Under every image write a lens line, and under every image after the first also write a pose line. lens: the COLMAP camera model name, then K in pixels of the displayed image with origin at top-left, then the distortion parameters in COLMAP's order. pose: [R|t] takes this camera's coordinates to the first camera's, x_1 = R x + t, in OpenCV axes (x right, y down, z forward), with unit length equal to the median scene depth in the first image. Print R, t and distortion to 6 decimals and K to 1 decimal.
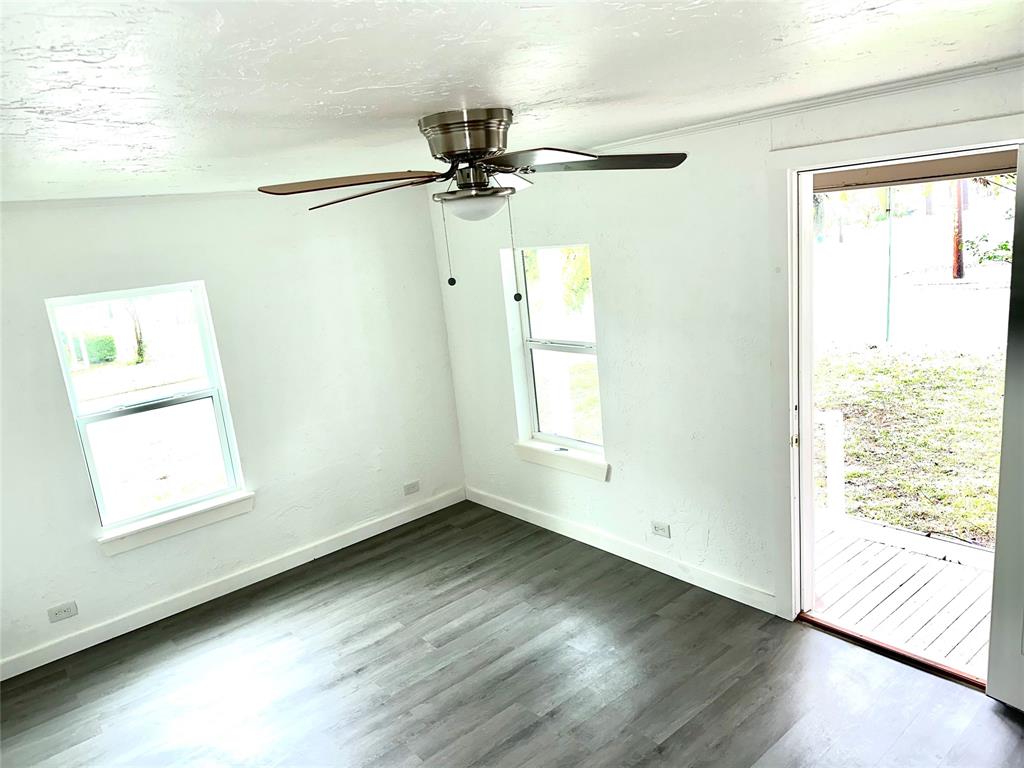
lens RADIAL K [[727.1, 0, 514.4], [0, 727.1, 385.3], [0, 0, 1]] dist [0.062954, -0.079854]
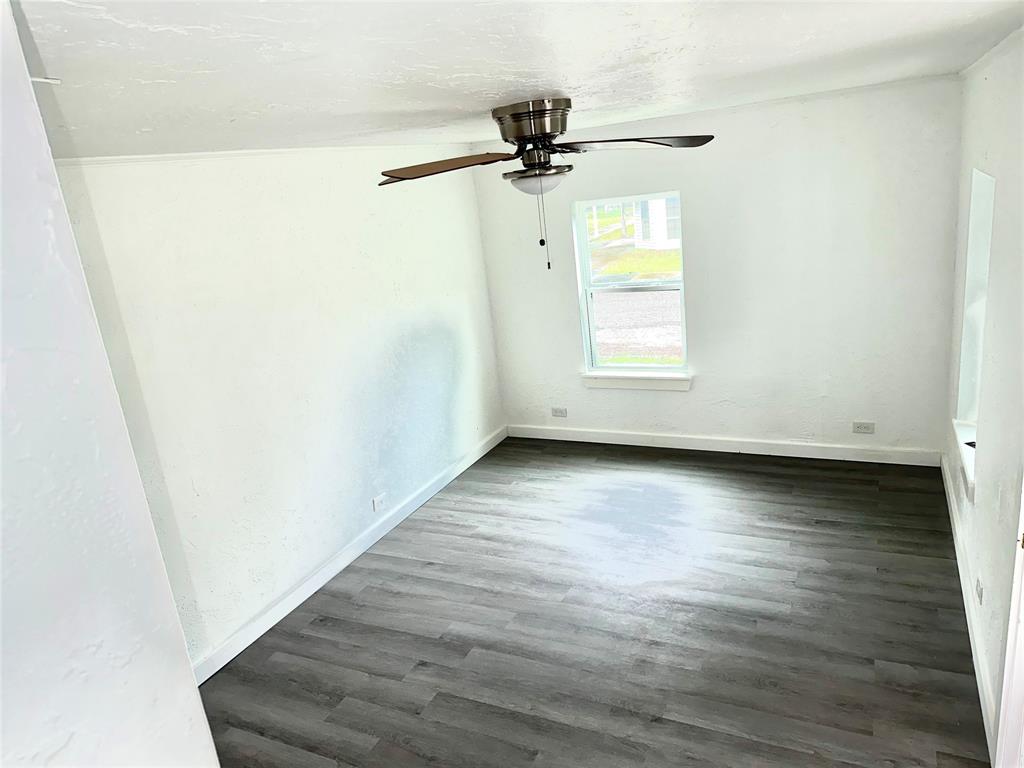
lens RADIAL K [[727.1, 0, 511.2], [0, 727.1, 381.1], [0, 0, 1]] dist [0.062954, -0.079854]
pose [[0.416650, 0.310510, -0.854393, 0.624946], [-0.135473, 0.950570, 0.279399, -0.160048], [0.898916, -0.000664, 0.438120, 0.269654]]
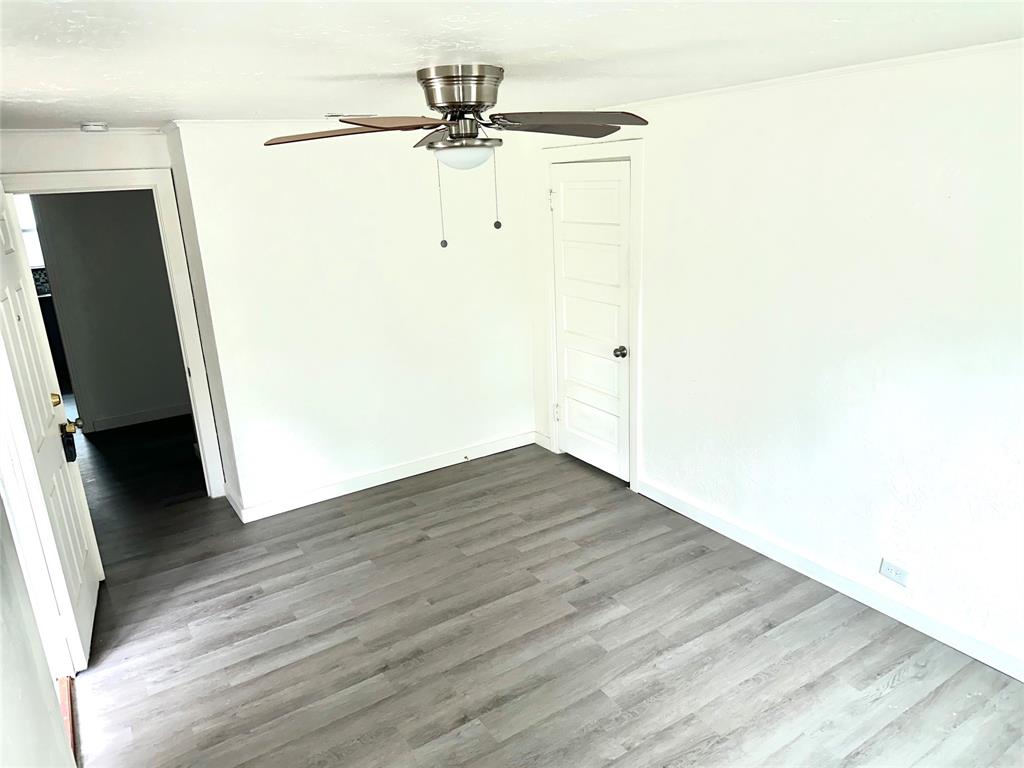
lens RADIAL K [[727.1, 0, 508.9], [0, 727.1, 390.2], [0, 0, 1]] dist [0.062954, -0.079854]
pose [[-0.979215, 0.107863, 0.171765, -0.166928], [0.177834, 0.863826, 0.471360, -0.269405], [-0.097532, 0.492108, -0.865053, 1.284858]]
